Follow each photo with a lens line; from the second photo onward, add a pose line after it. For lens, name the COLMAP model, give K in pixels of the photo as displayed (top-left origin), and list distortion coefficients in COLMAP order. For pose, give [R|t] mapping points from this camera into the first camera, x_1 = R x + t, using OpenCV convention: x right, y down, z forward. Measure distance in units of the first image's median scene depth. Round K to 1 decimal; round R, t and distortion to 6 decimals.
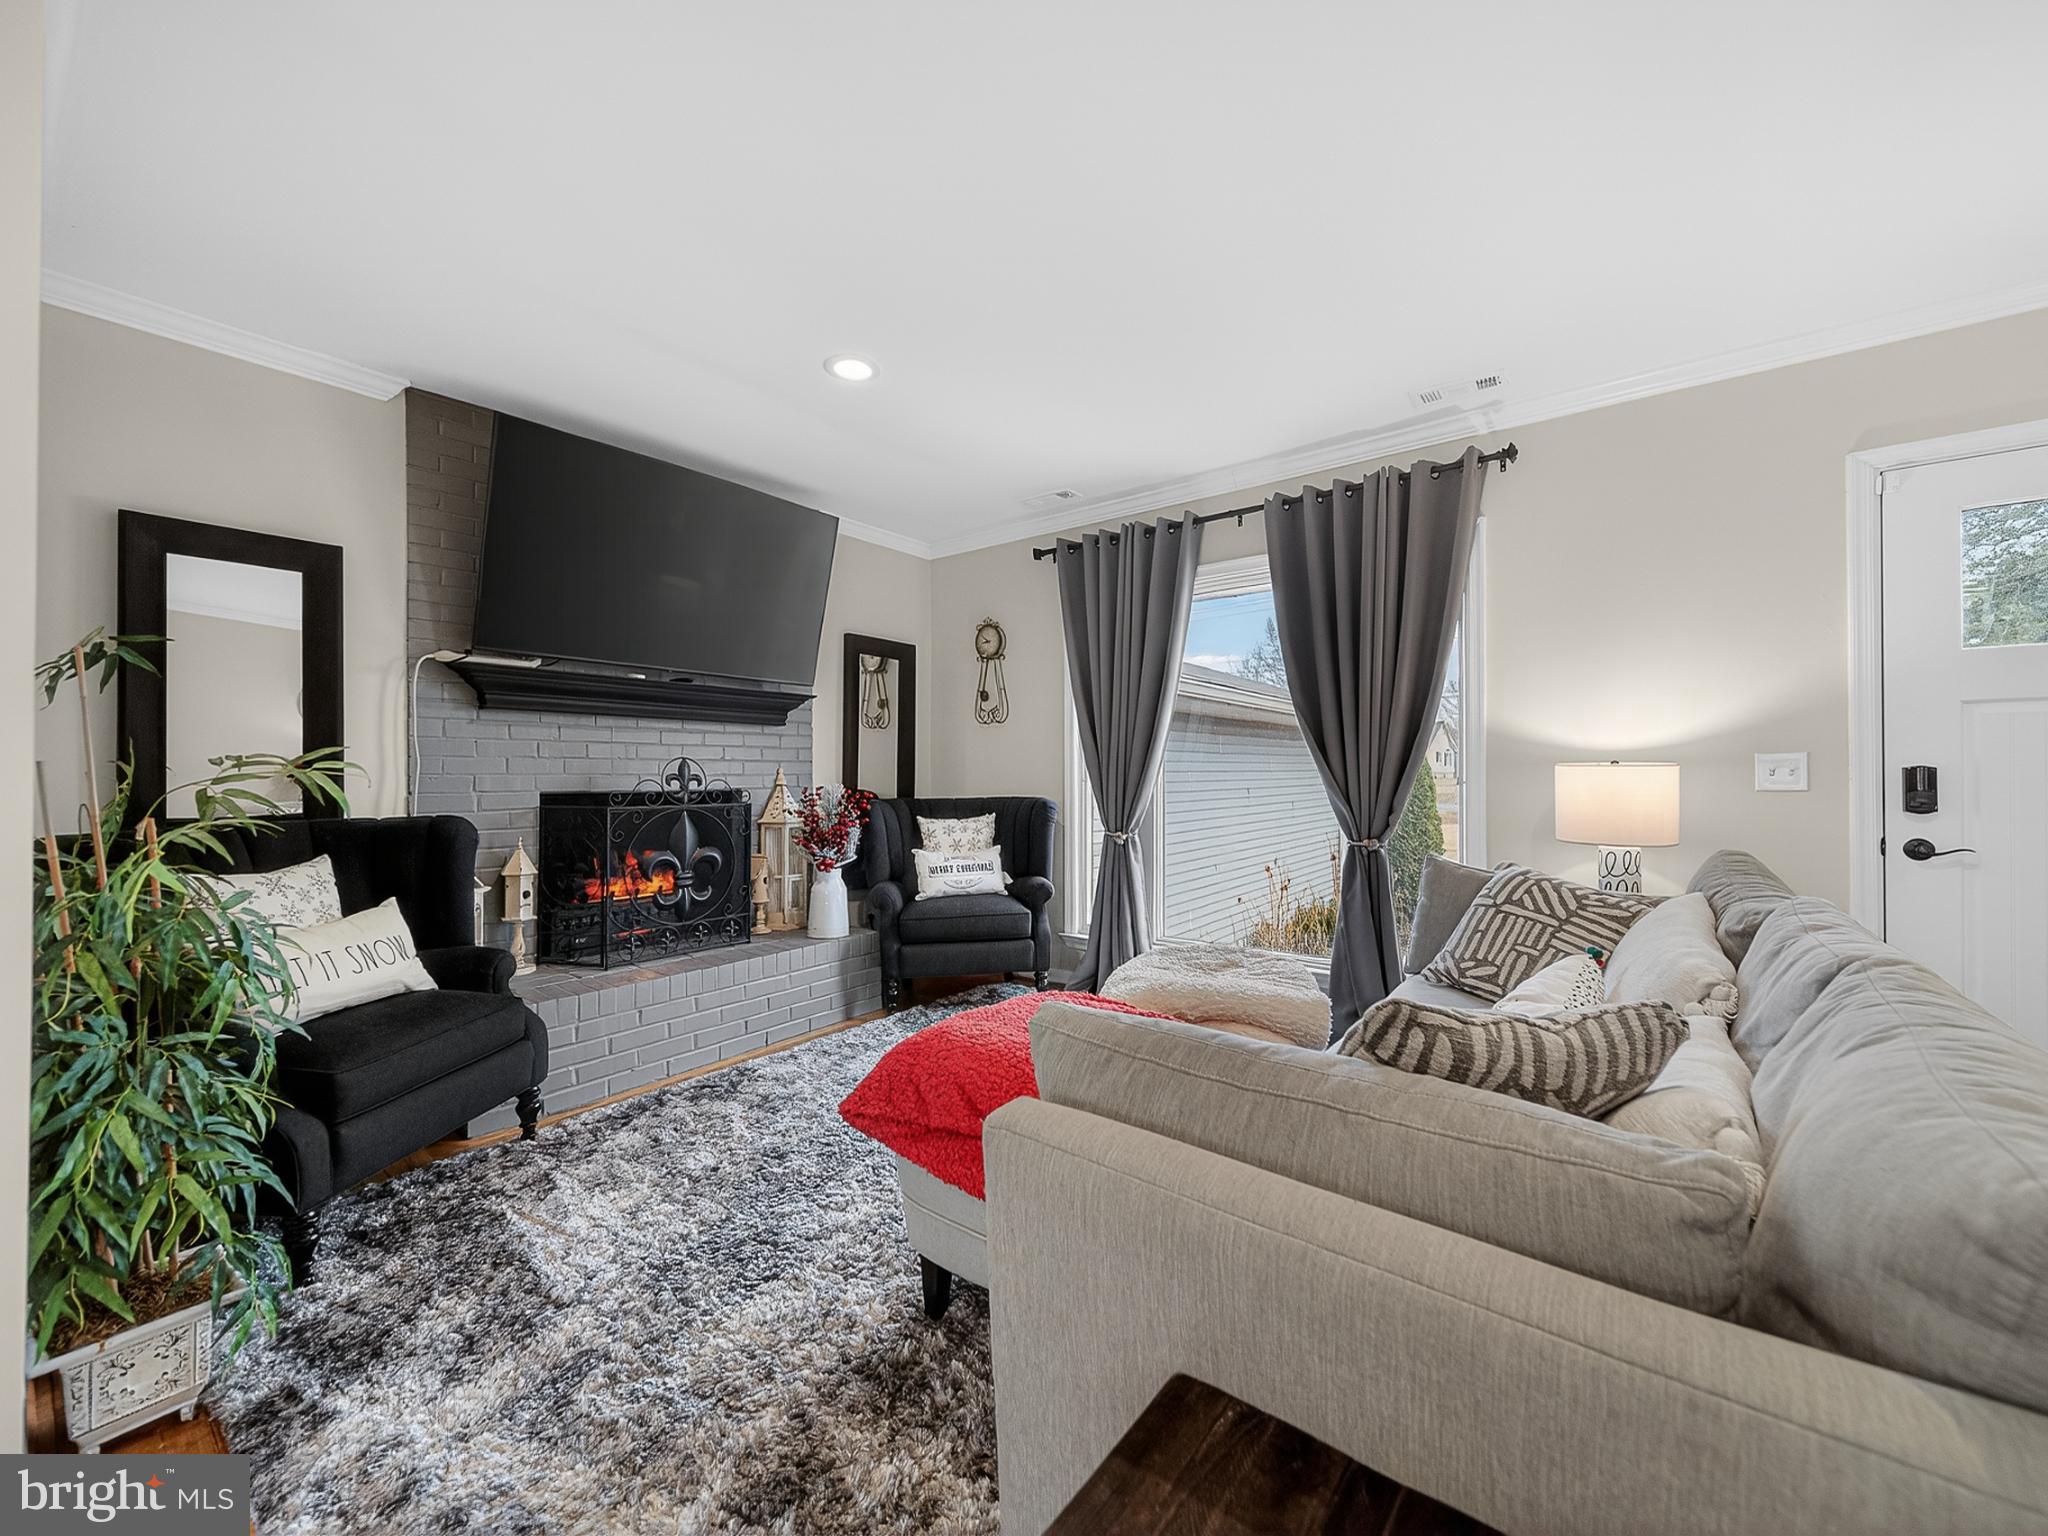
lens RADIAL K [[807.0, 0, 1038.2], [0, 807.0, 776.3], [0, 0, 1]] dist [-0.001690, -0.001257]
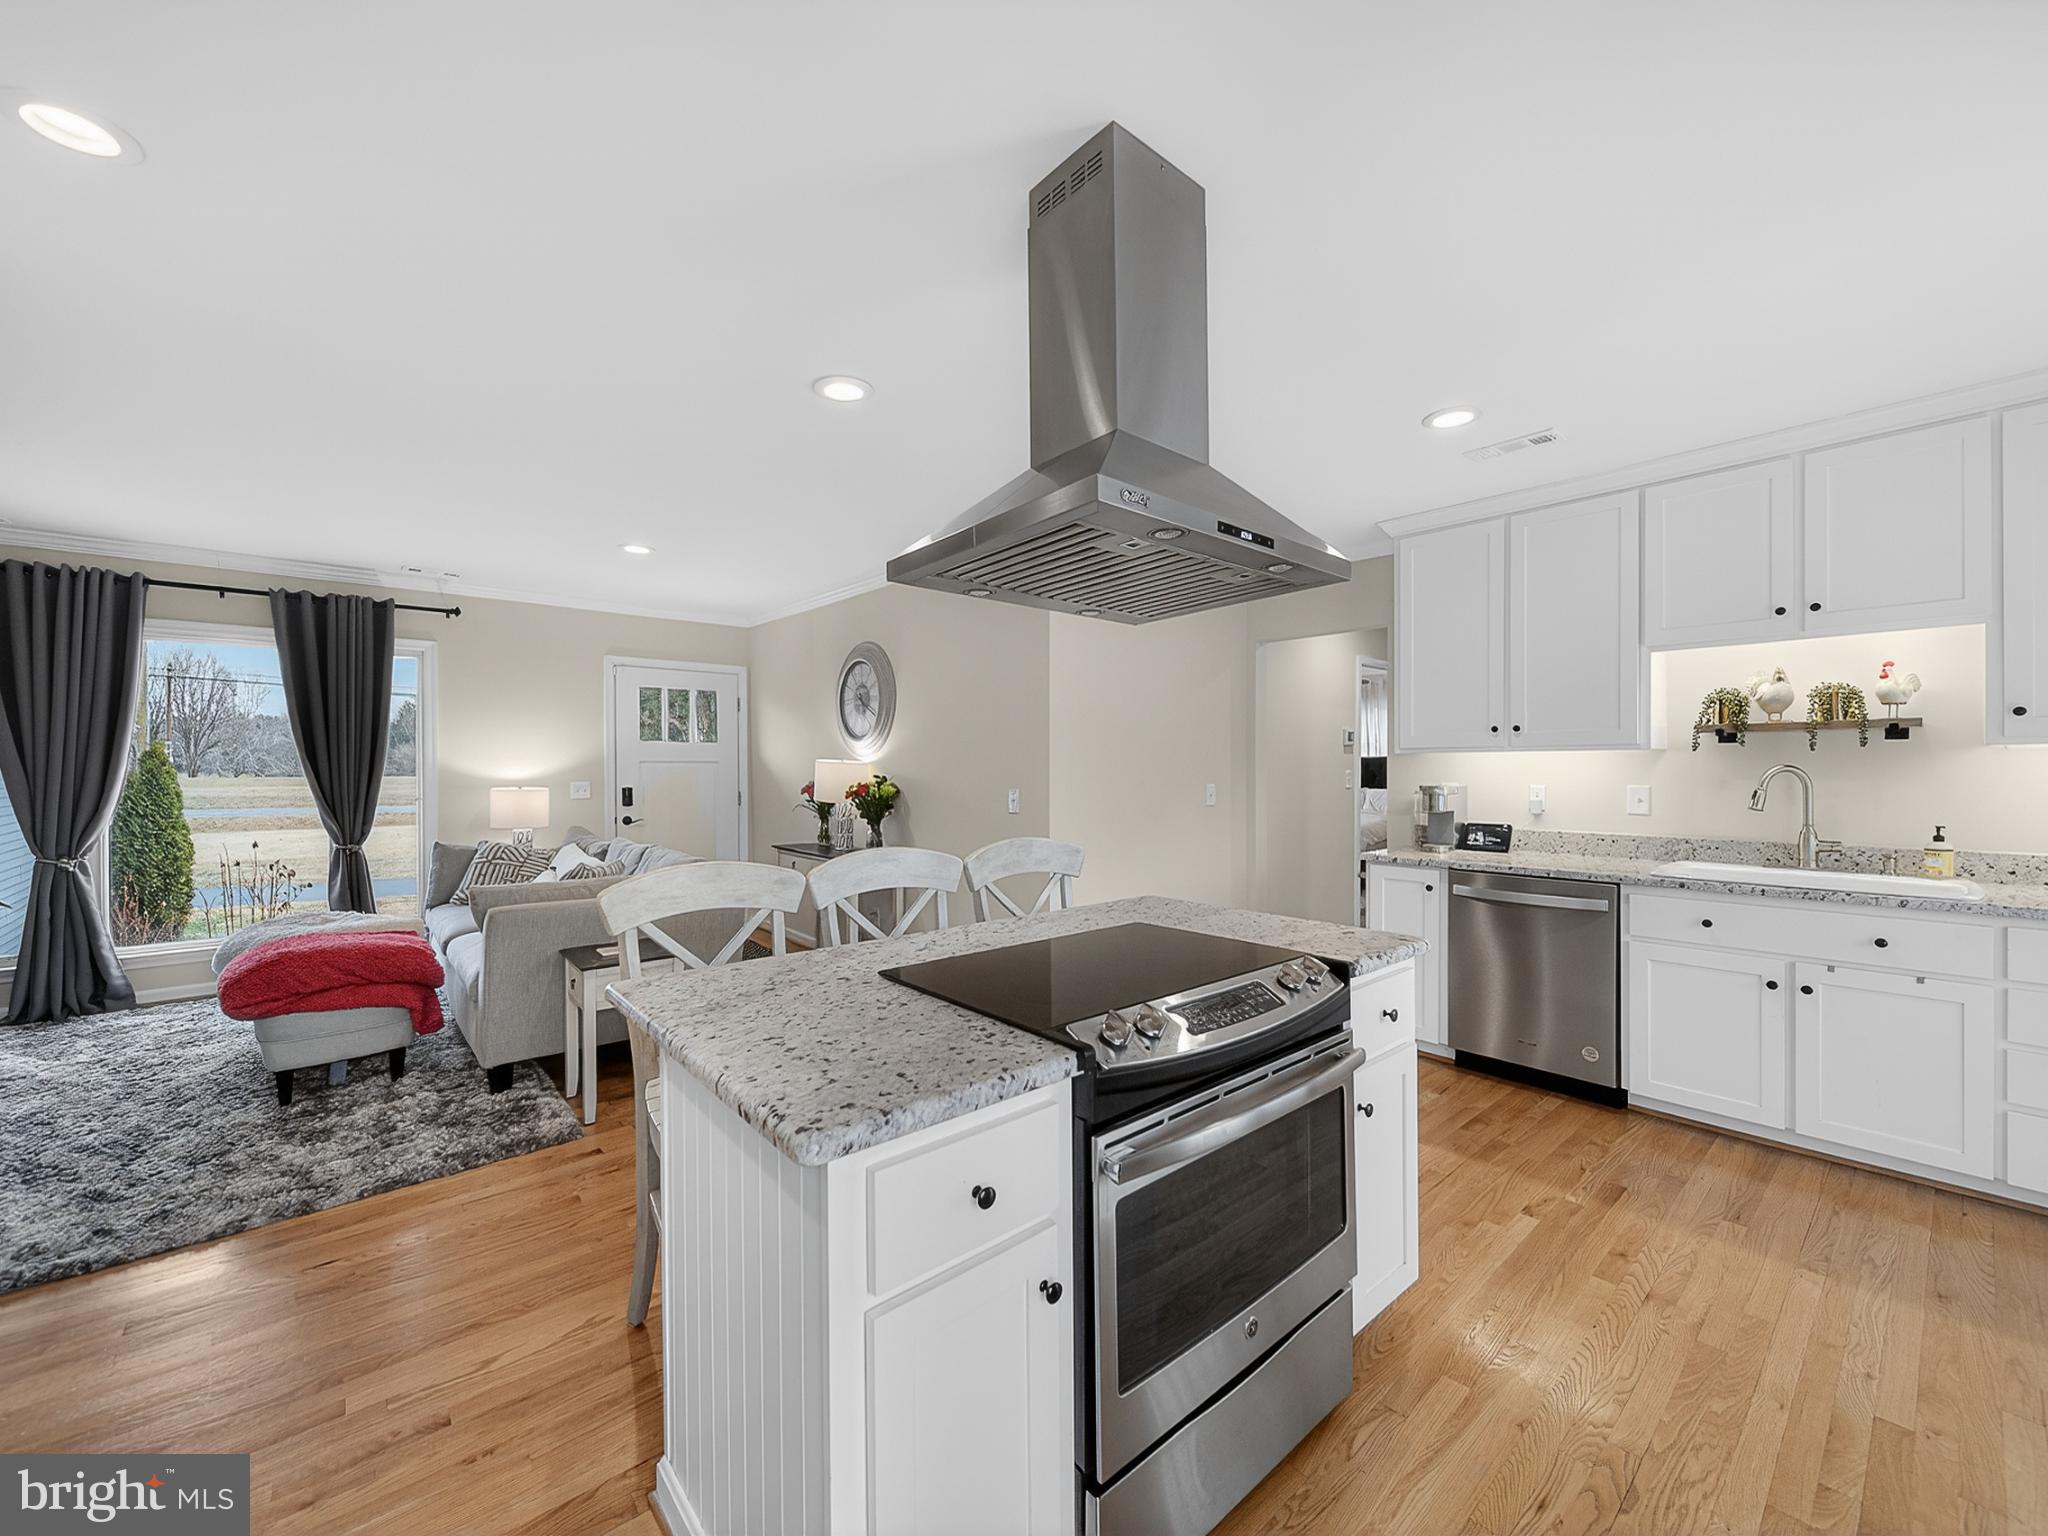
lens RADIAL K [[807.0, 0, 1029.6], [0, 807.0, 769.0], [0, 0, 1]] dist [-0.001690, -0.001257]
pose [[0.202647, -0.004006, 0.979244, -0.739385], [0.004272, 0.999986, 0.003207, -0.048386], [-0.979243, 0.003534, 0.202661, -0.490503]]
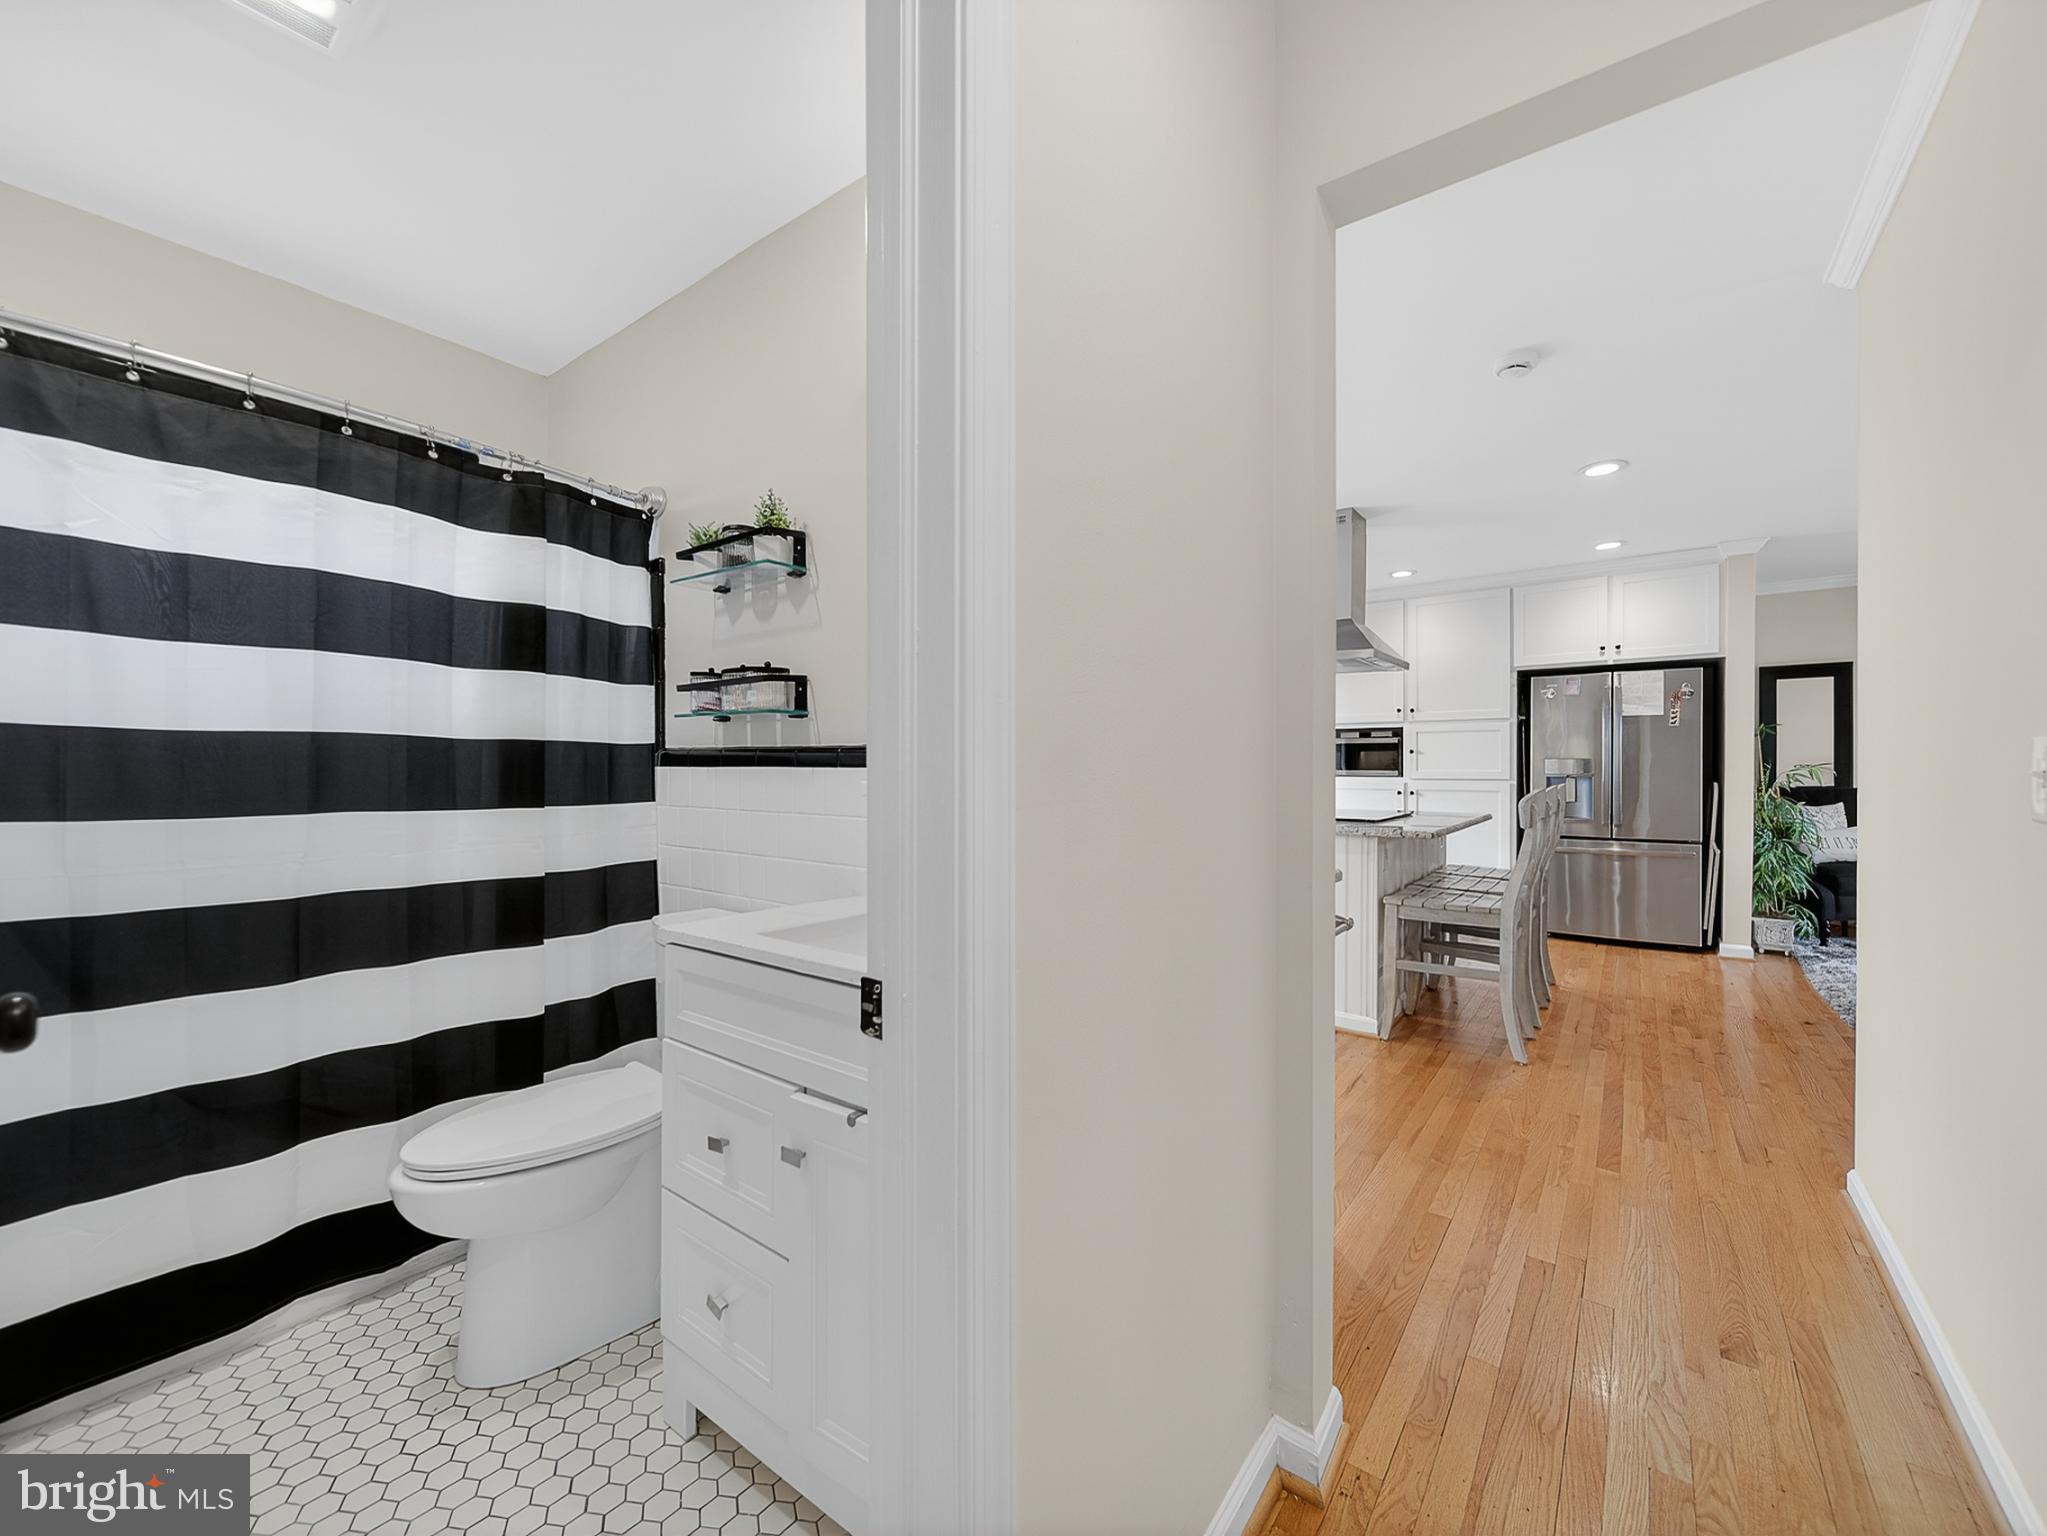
lens RADIAL K [[806.7, 0, 1028.4], [0, 806.7, 764.5], [0, 0, 1]] dist [-0.001690, -0.001257]
pose [[0.005961, -0.001262, -0.999981, 0.965604], [-0.001056, 0.999999, -0.001268, -0.004875], [0.999982, 0.001064, 0.005960, -0.925650]]
